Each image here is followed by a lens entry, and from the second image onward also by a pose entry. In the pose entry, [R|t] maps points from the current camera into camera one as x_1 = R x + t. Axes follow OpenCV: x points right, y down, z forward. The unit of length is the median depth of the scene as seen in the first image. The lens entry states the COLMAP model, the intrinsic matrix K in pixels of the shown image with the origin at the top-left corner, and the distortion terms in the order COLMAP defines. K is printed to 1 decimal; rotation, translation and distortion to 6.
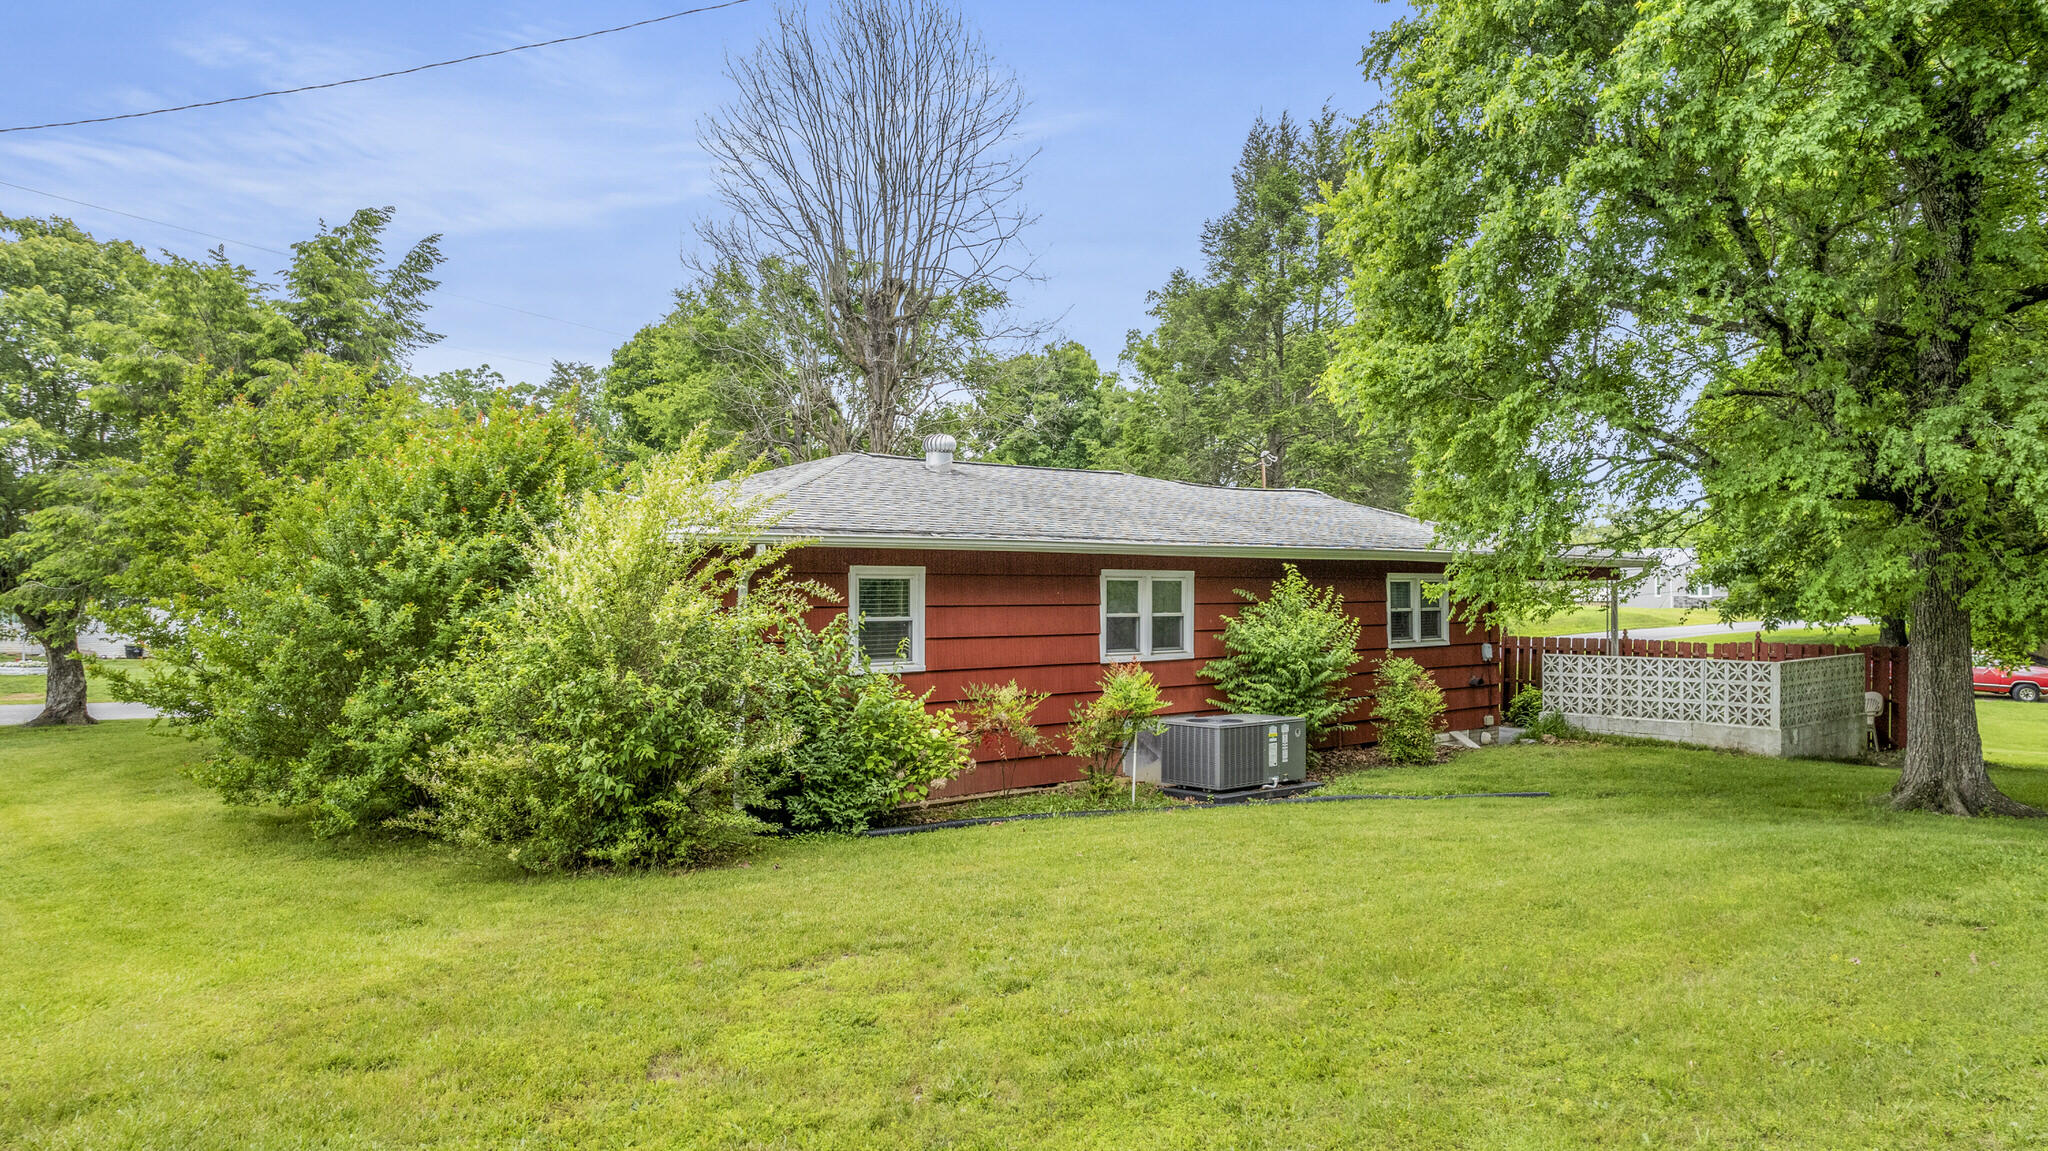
lens RADIAL K [[1320.7, 0, 1020.3], [0, 1320.7, 573.5], [0, 0, 1]] dist [-0.042742, 0.014347]
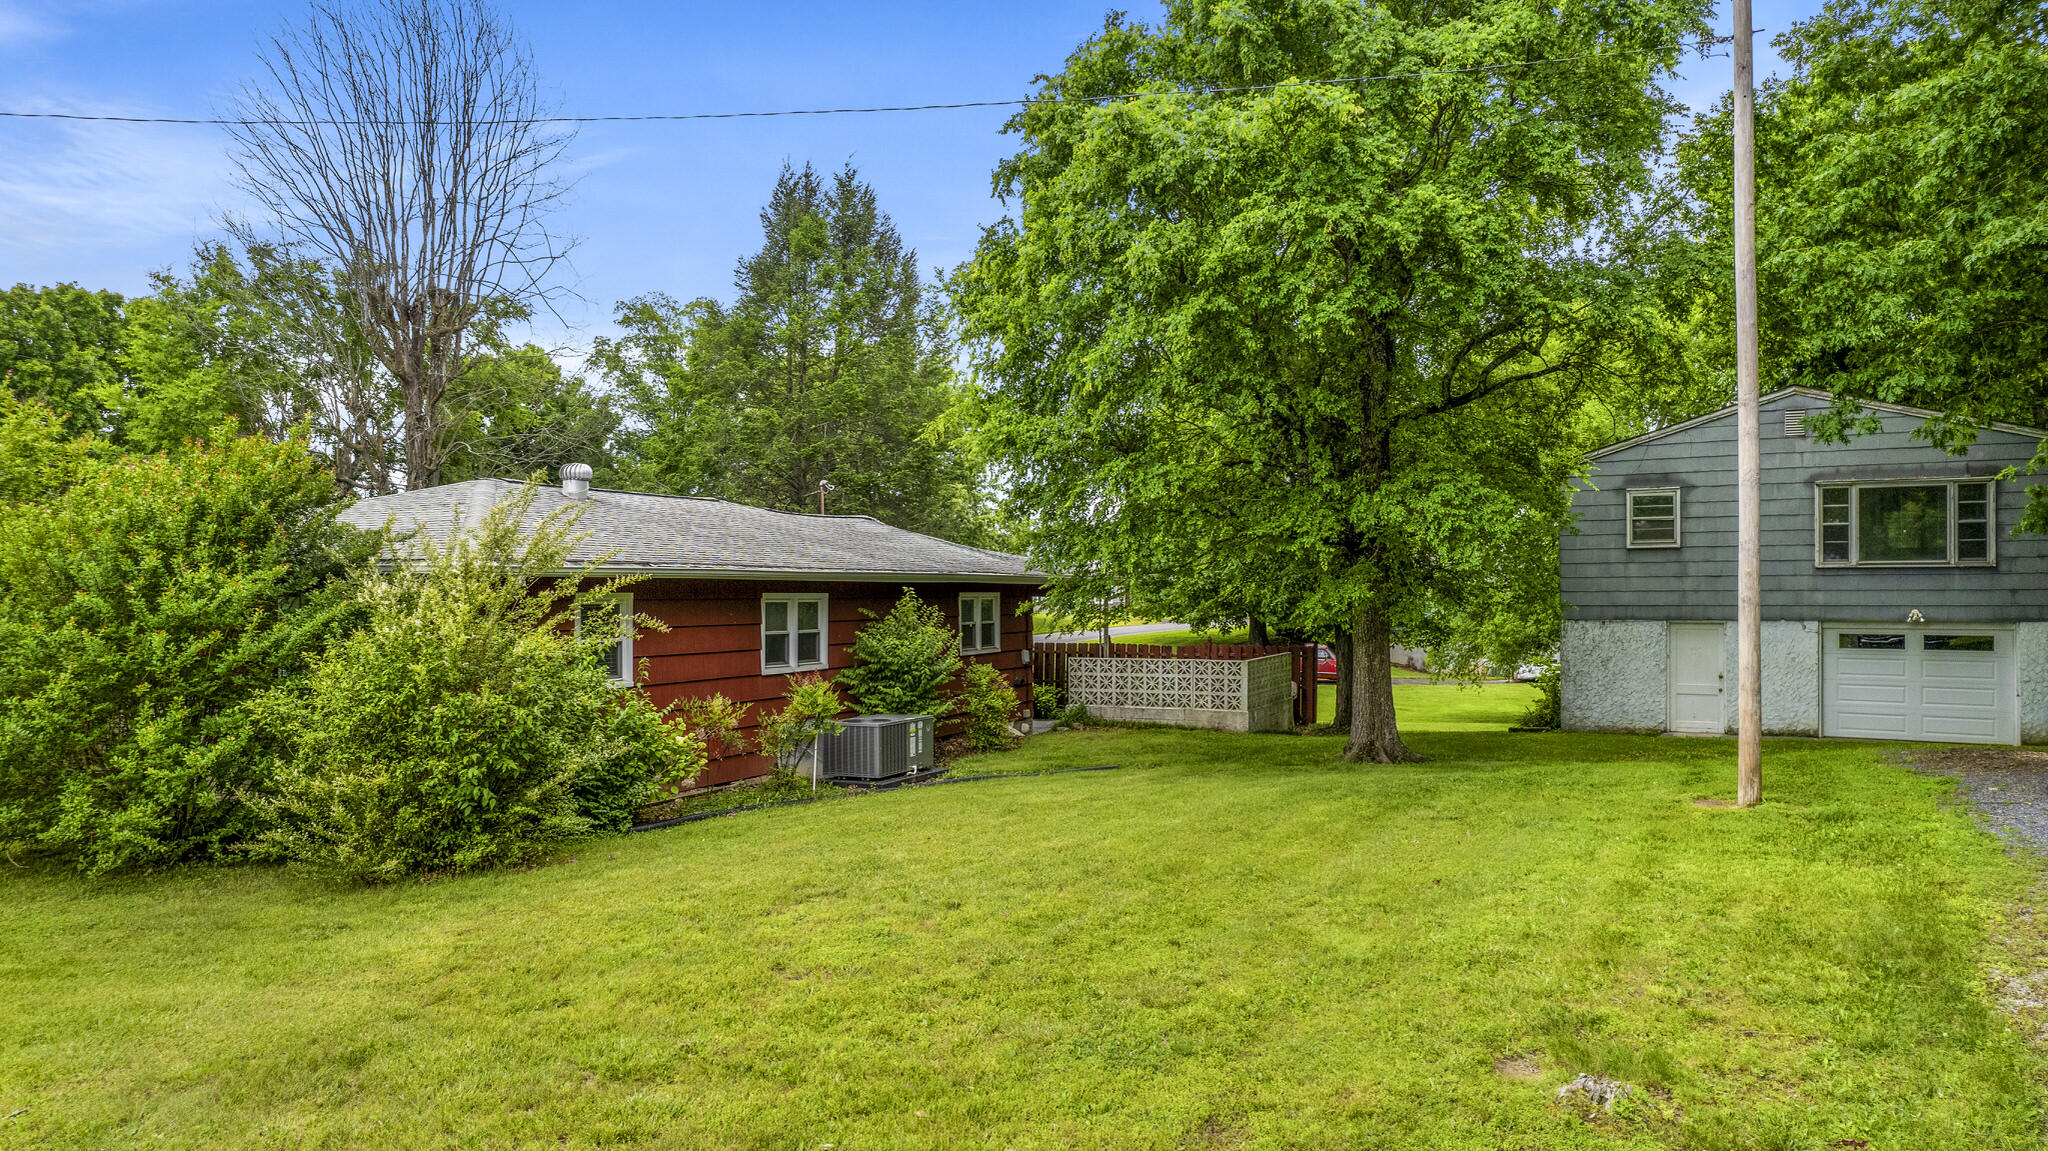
lens RADIAL K [[1320.7, 0, 1028.0], [0, 1320.7, 576.4], [0, 0, 1]] dist [-0.042742, 0.014347]
pose [[0.902709, 0.003843, 0.430235, -0.218926], [-0.003157, 0.999992, -0.002307, -0.015023], [-0.430241, 0.000724, 0.902714, -0.126835]]
